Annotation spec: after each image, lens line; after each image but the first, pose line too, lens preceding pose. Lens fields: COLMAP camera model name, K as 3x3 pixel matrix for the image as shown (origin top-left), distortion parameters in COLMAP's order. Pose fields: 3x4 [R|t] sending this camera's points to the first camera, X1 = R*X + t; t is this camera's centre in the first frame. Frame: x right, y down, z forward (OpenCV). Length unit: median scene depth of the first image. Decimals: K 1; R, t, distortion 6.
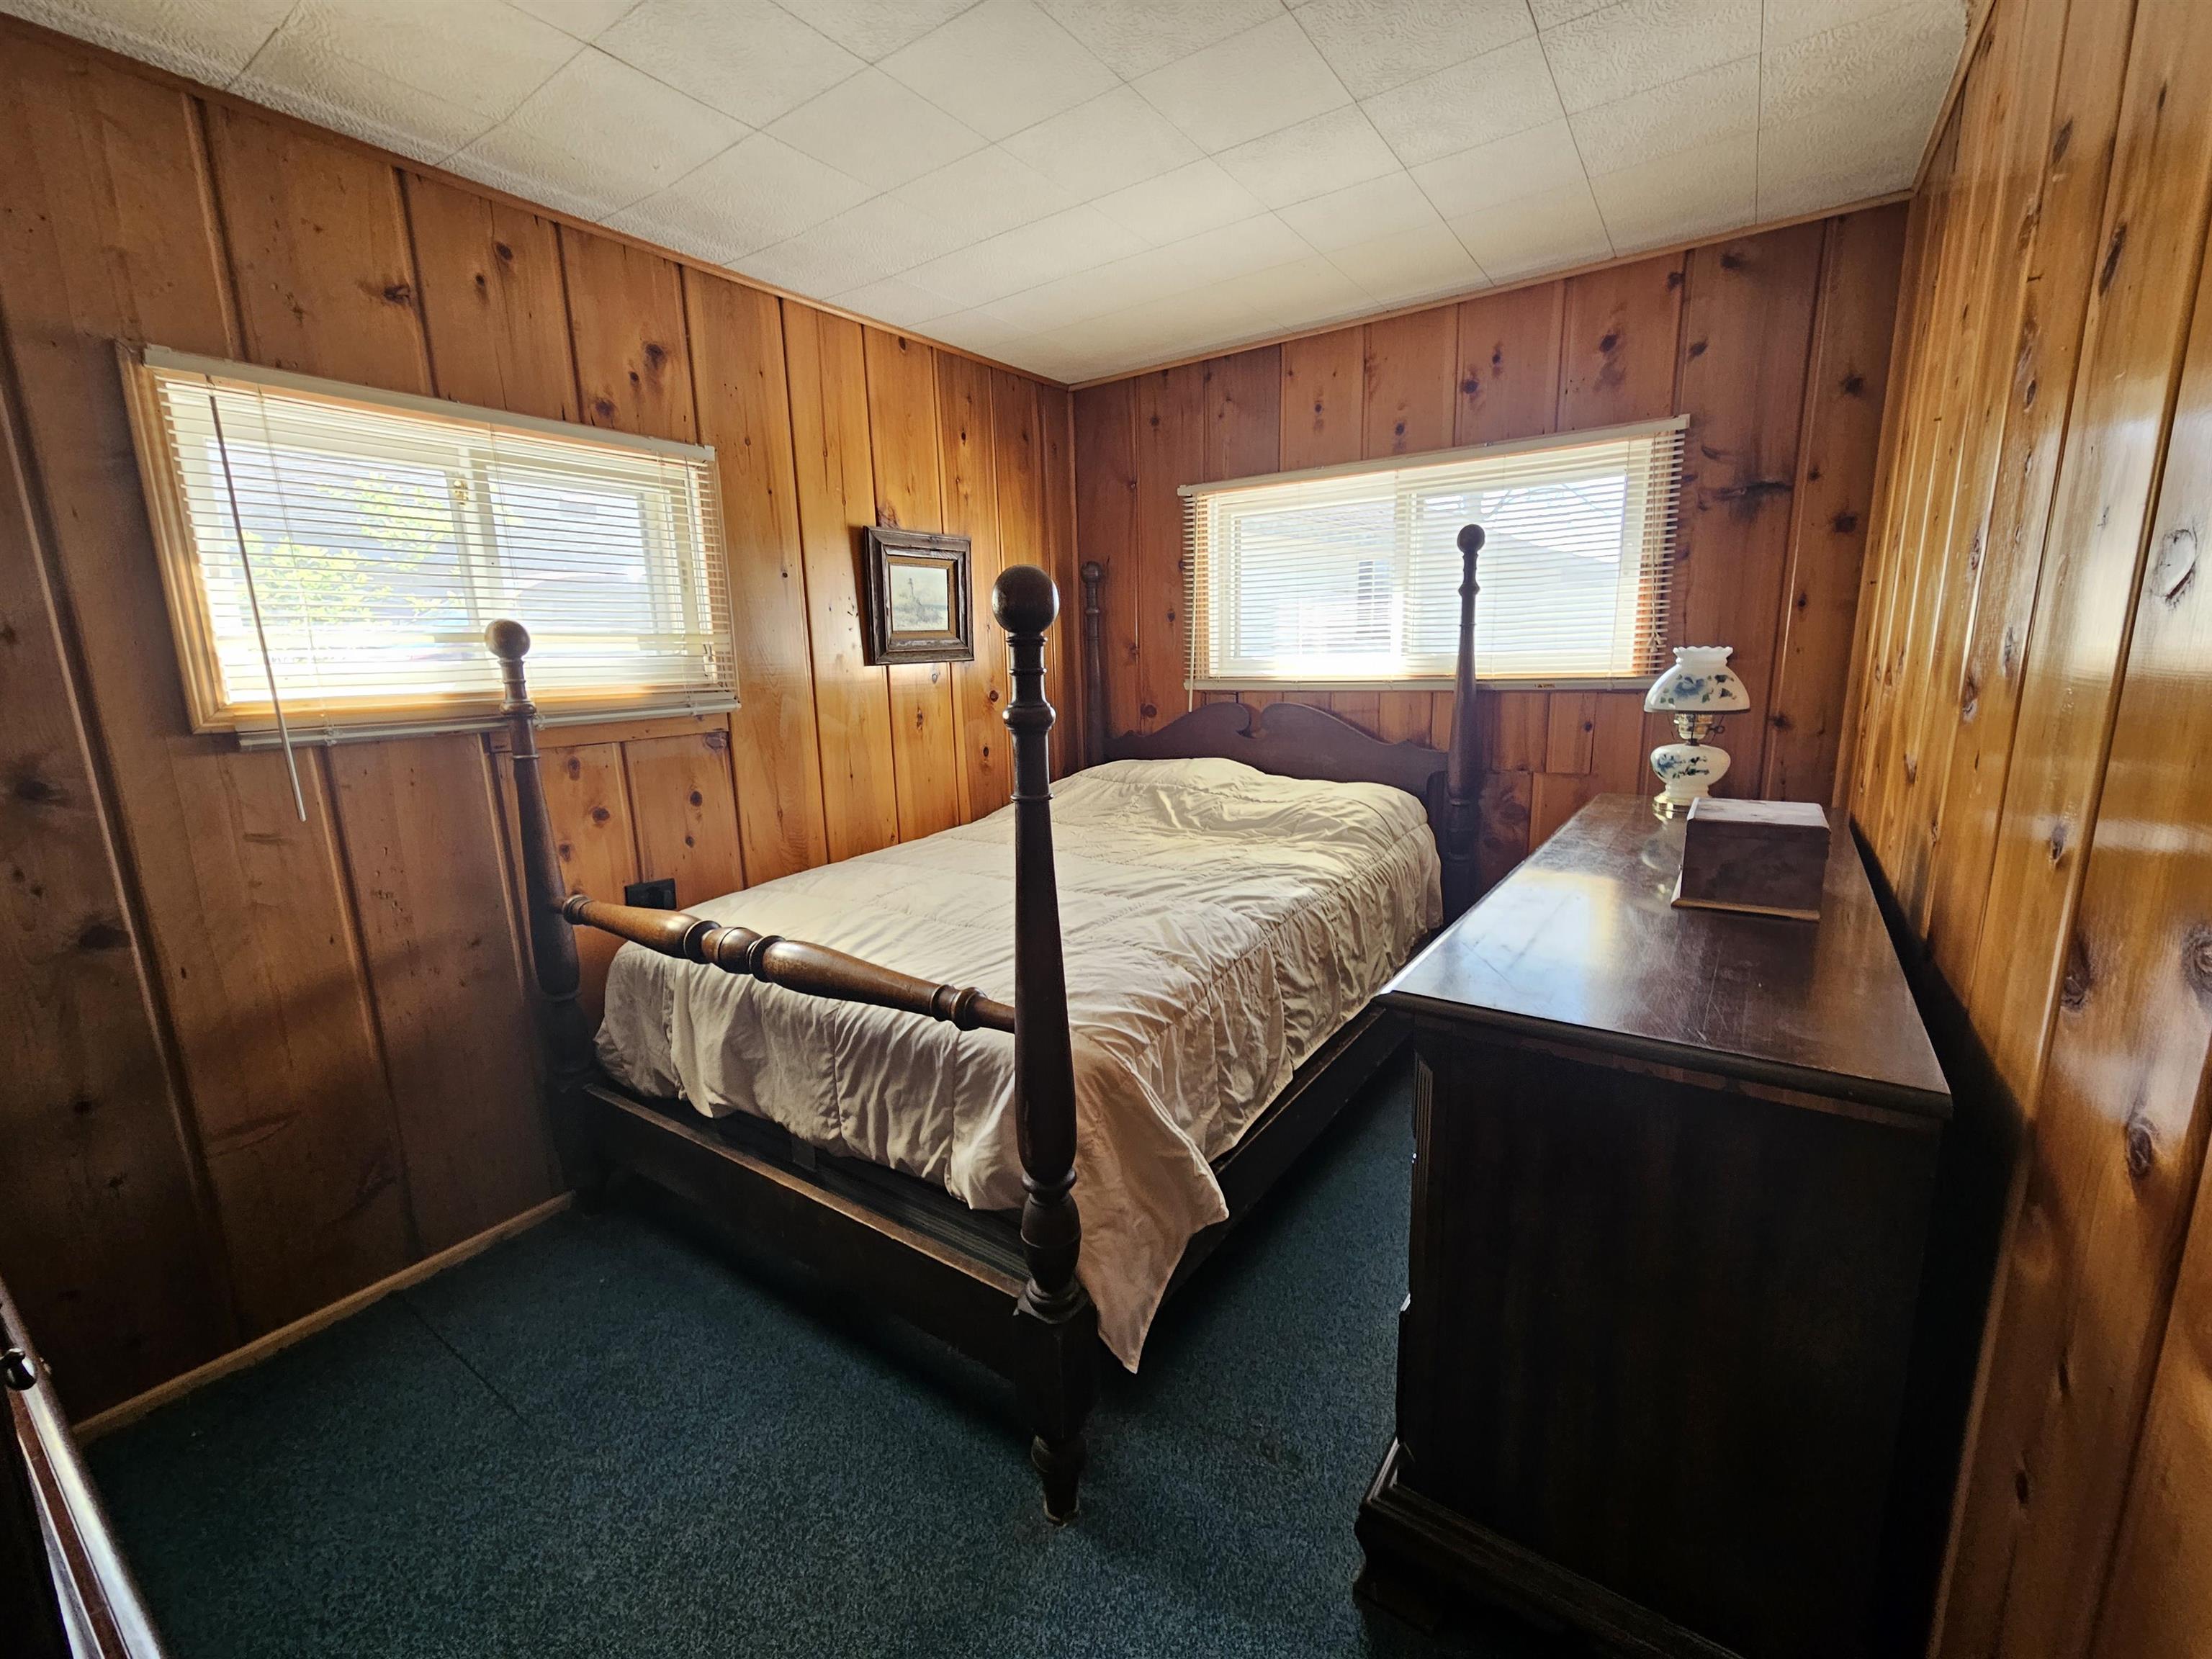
lens RADIAL K [[909.0, 0, 1109.2], [0, 909.0, 830.9], [0, 0, 1]] dist [-0.000750, 0.000818]
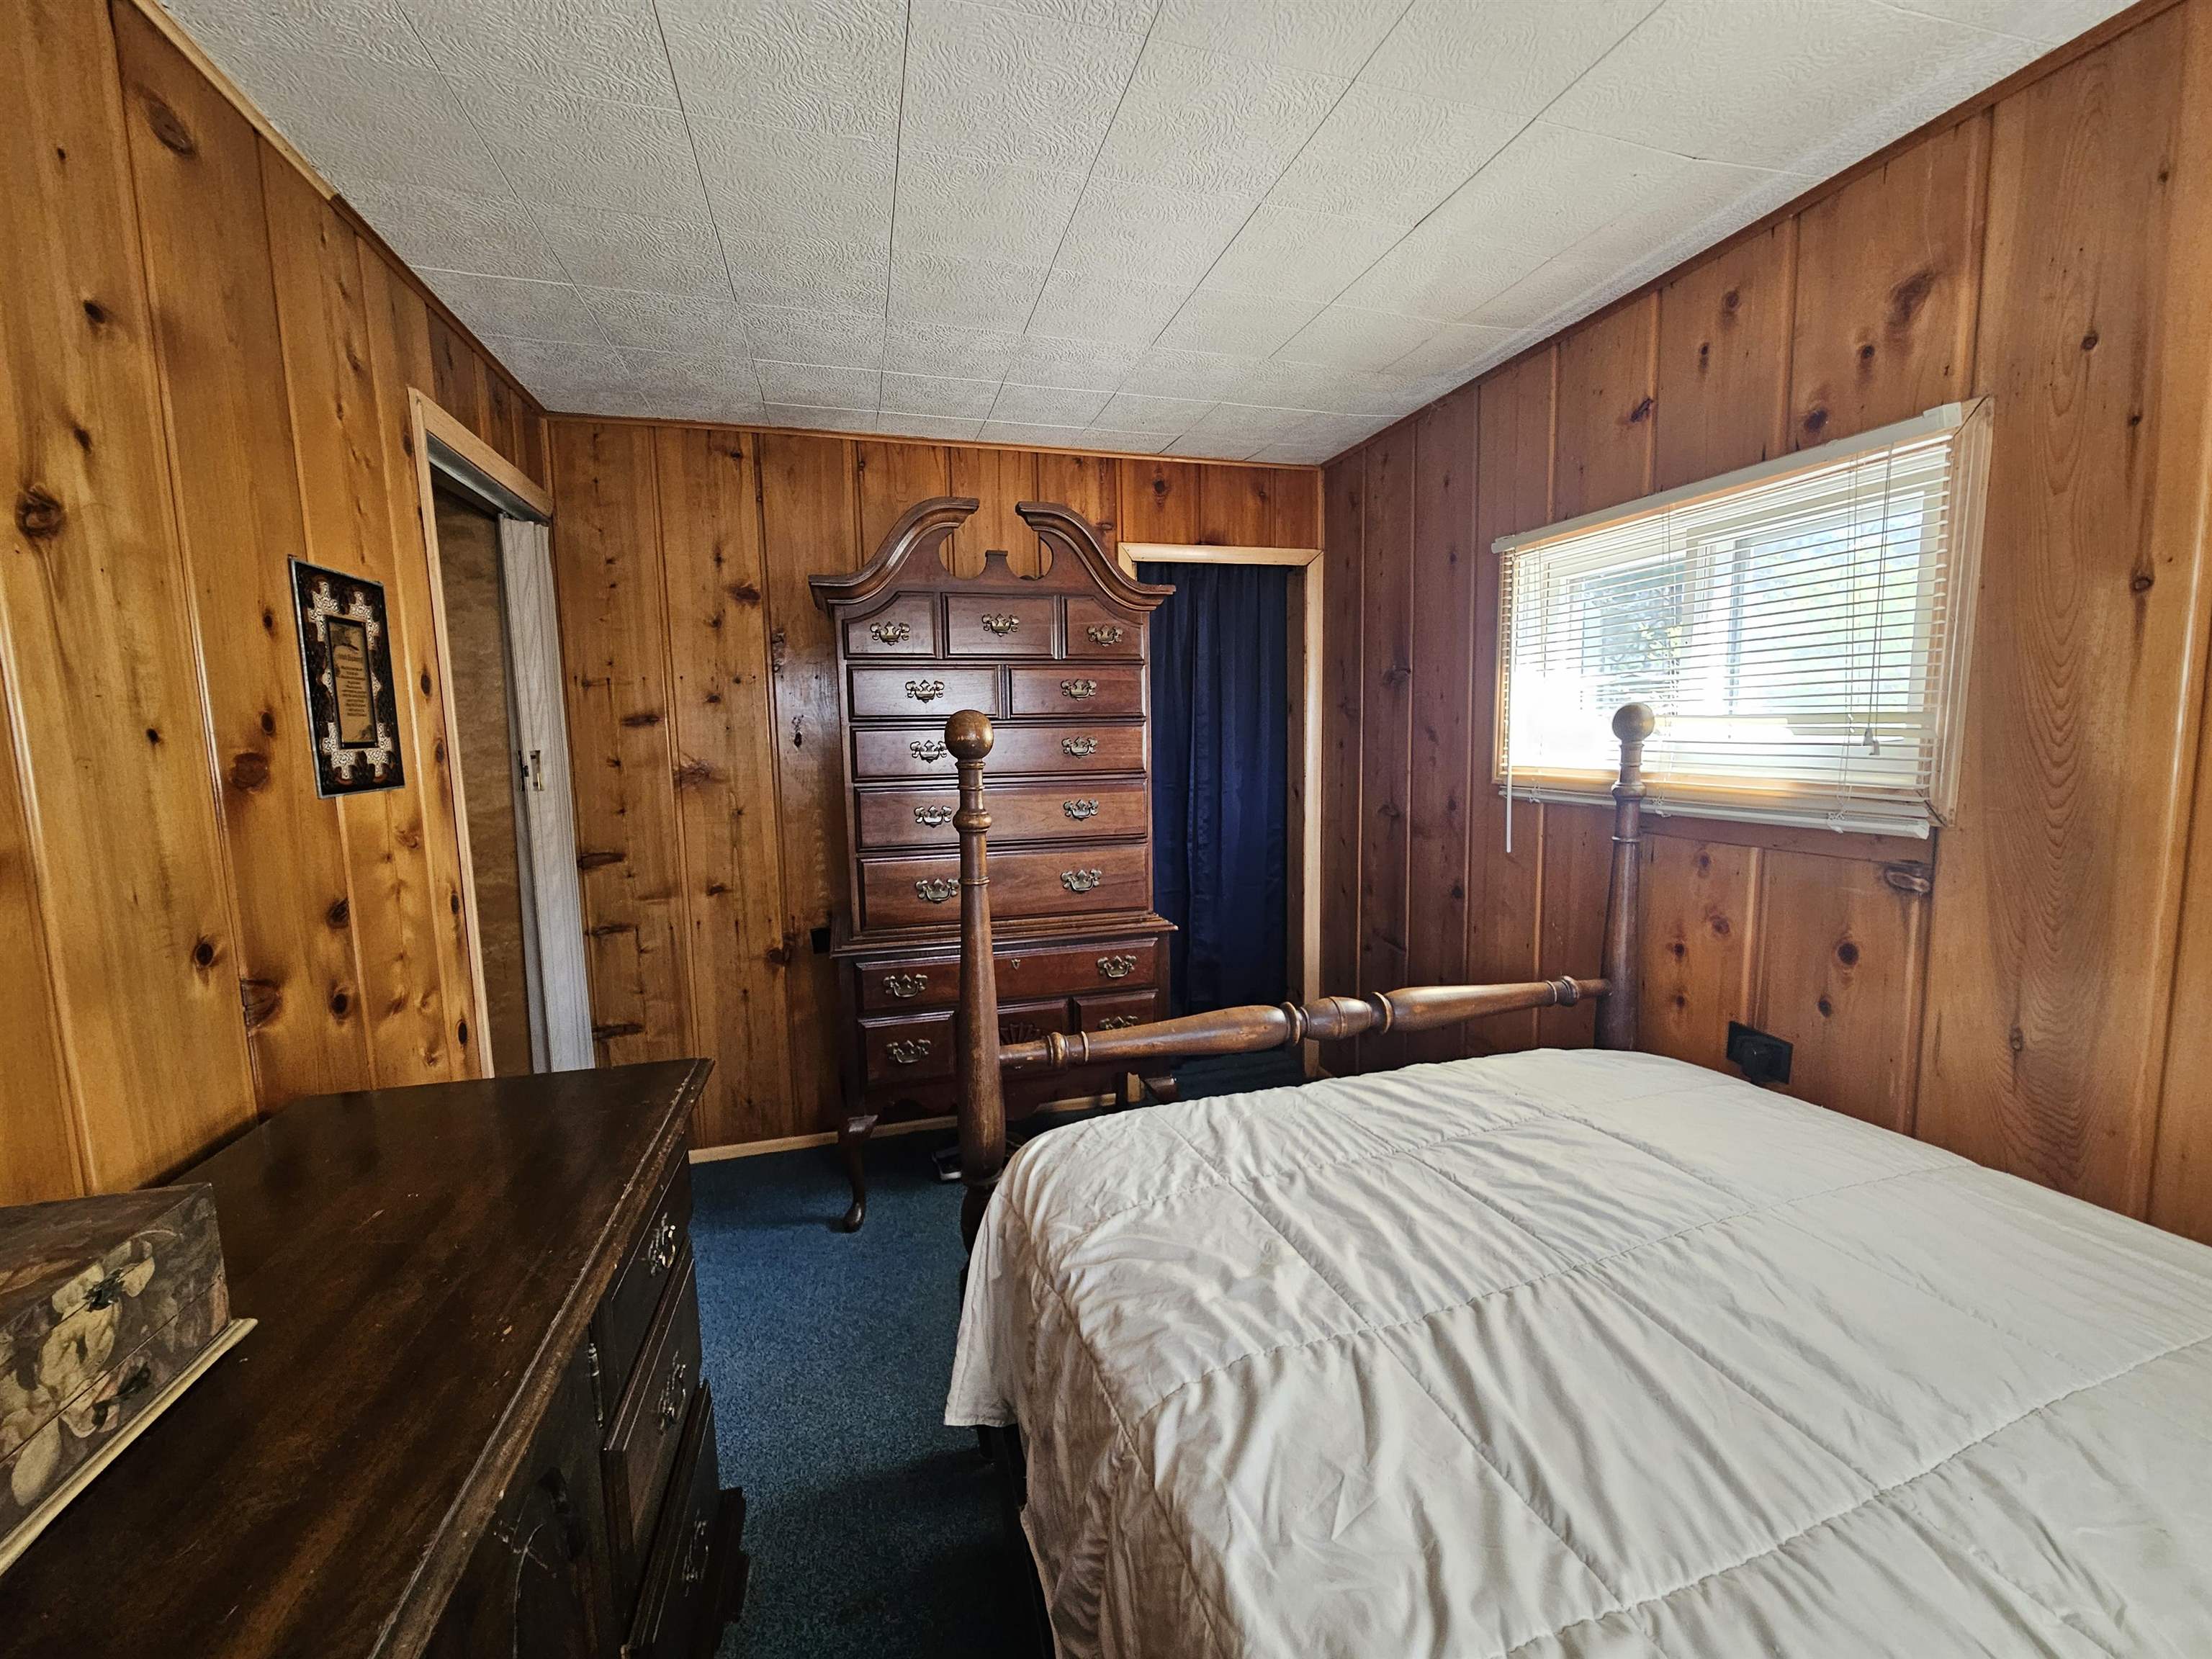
lens RADIAL K [[909.0, 0, 1109.2], [0, 909.0, 830.9], [0, 0, 1]] dist [-0.000750, 0.000818]
pose [[-0.639306, 0.129968, -0.757889, 0.444733], [-0.107002, 0.960987, 0.255056, -0.265834], [0.761471, 0.244154, -0.600458, 1.091424]]
